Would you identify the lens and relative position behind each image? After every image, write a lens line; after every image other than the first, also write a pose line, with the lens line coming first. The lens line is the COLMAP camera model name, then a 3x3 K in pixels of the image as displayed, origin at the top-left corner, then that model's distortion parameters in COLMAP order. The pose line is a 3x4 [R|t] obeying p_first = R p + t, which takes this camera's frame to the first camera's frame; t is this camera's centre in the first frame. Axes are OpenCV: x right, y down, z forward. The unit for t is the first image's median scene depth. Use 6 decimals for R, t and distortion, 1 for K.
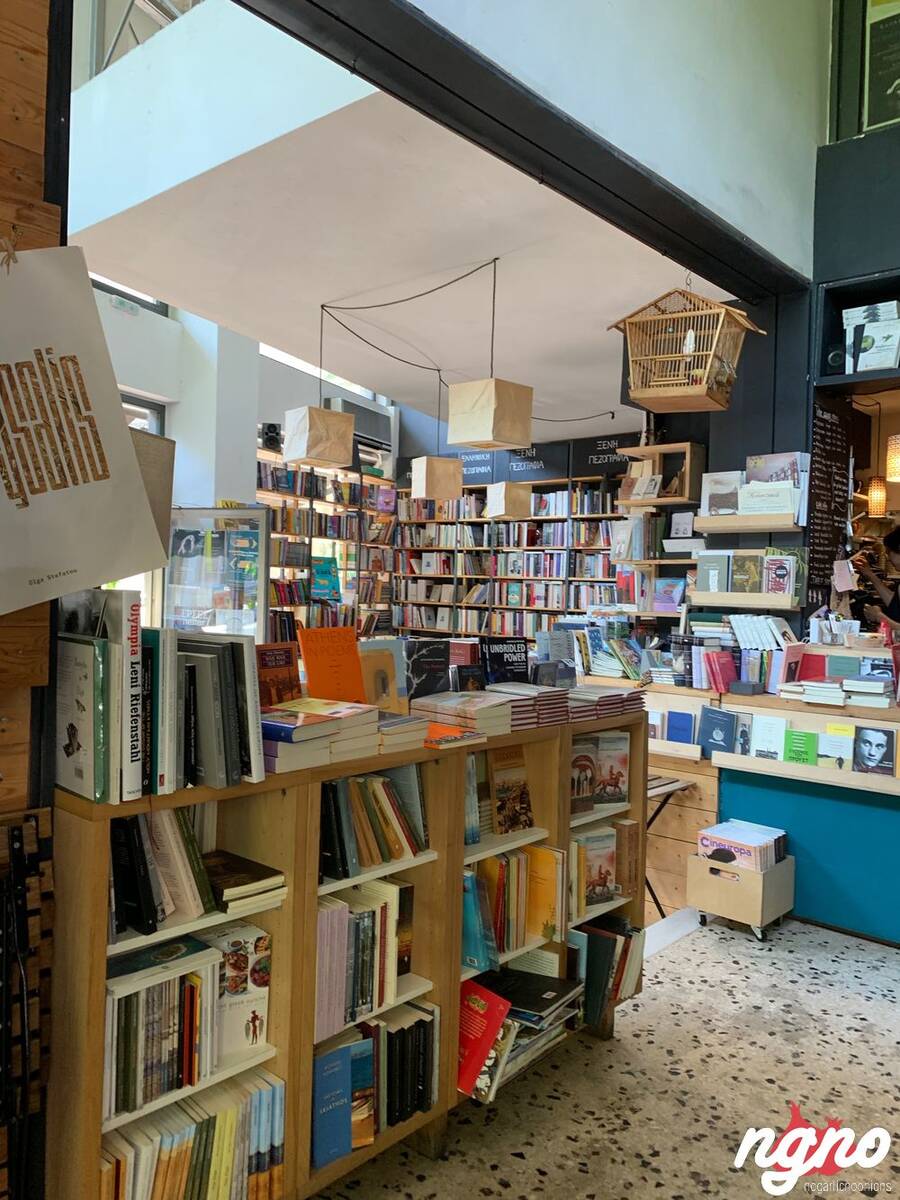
lens RADIAL K [[935.2, 0, 439.3], [0, 935.2, 582.5], [0, 0, 1]] dist [0.007340, -0.007586]
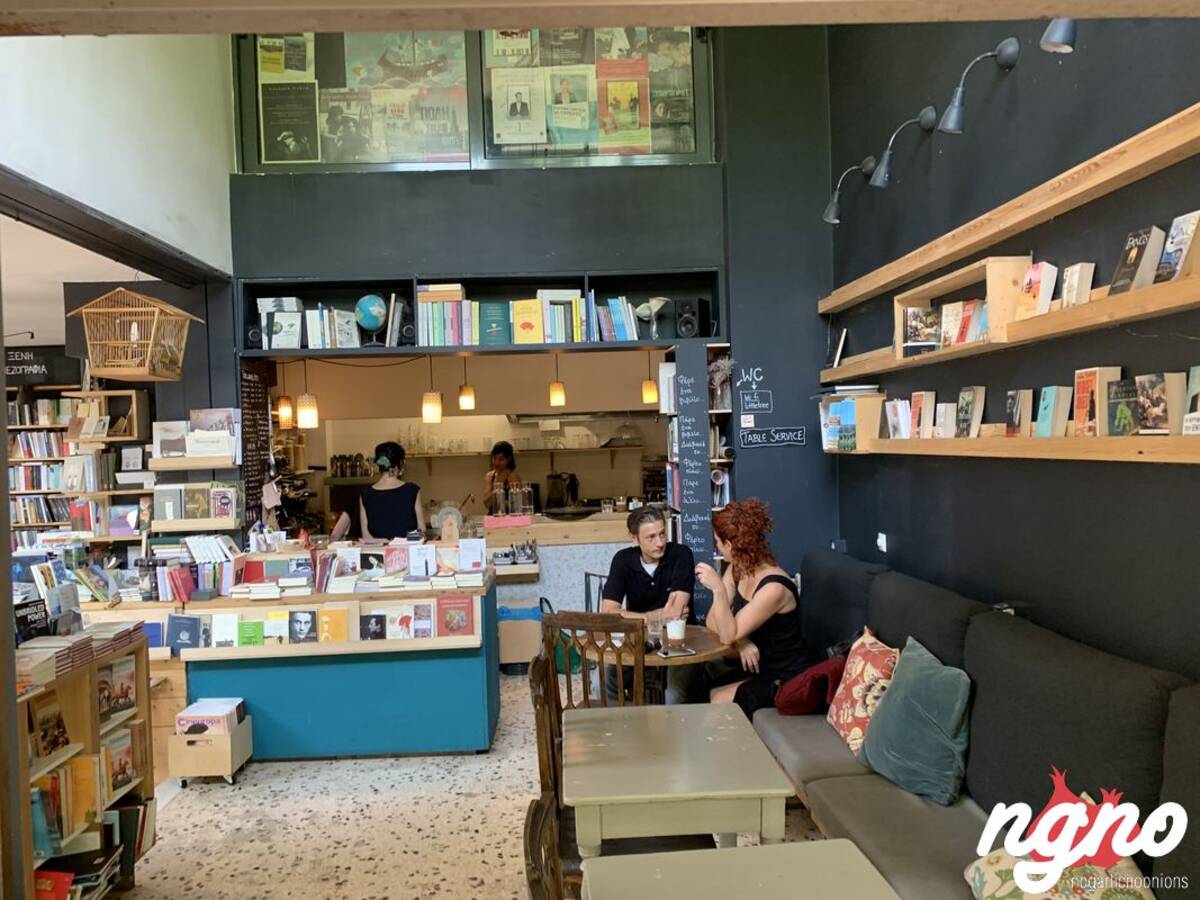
lens RADIAL K [[935.2, 0, 600.0], [0, 935.2, 450.0], [0, 0, 1]] dist [0.007340, -0.007586]
pose [[0.717753, -0.063024, 0.693439, -0.158428], [0.056175, 0.997890, 0.032549, -0.095854], [-0.694028, 0.015592, 0.719780, -0.297539]]
